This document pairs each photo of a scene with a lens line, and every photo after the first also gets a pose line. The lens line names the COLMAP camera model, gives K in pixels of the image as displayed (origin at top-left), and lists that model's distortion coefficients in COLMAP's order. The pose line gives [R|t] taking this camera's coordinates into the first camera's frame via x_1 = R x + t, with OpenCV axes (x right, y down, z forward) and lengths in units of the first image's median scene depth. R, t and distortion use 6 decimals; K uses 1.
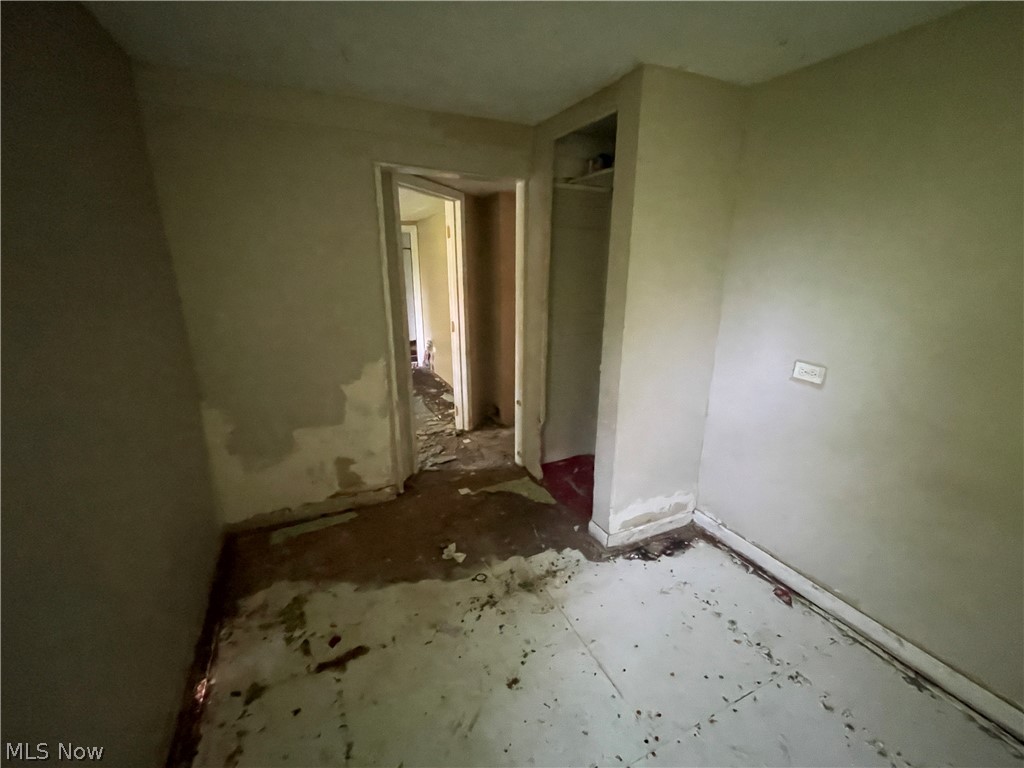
lens RADIAL K [[415.2, 0, 509.8], [0, 415.2, 383.6], [0, 0, 1]] dist [-0.005900, 0.000883]
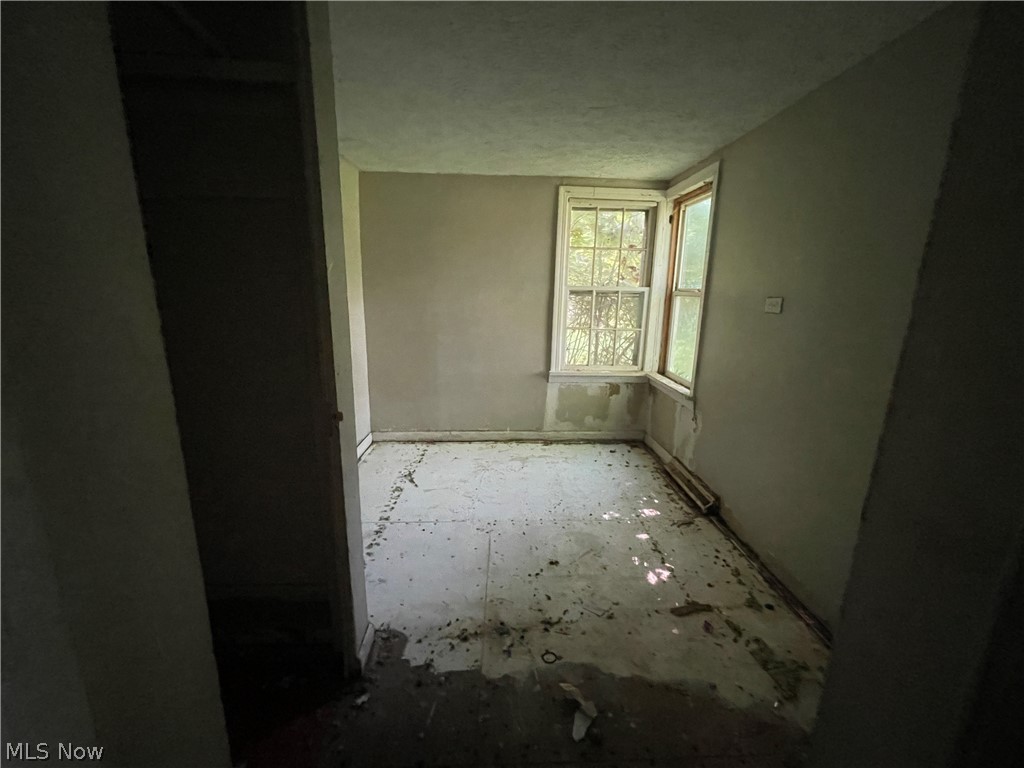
lens RADIAL K [[415.2, 0, 509.8], [0, 415.2, 383.6], [0, 0, 1]] dist [-0.005900, 0.000883]
pose [[-0.917571, -0.106209, 0.383124, -0.261486], [0.088249, 0.885206, 0.456751, -0.373046], [-0.387655, 0.452912, -0.802866, 1.518708]]
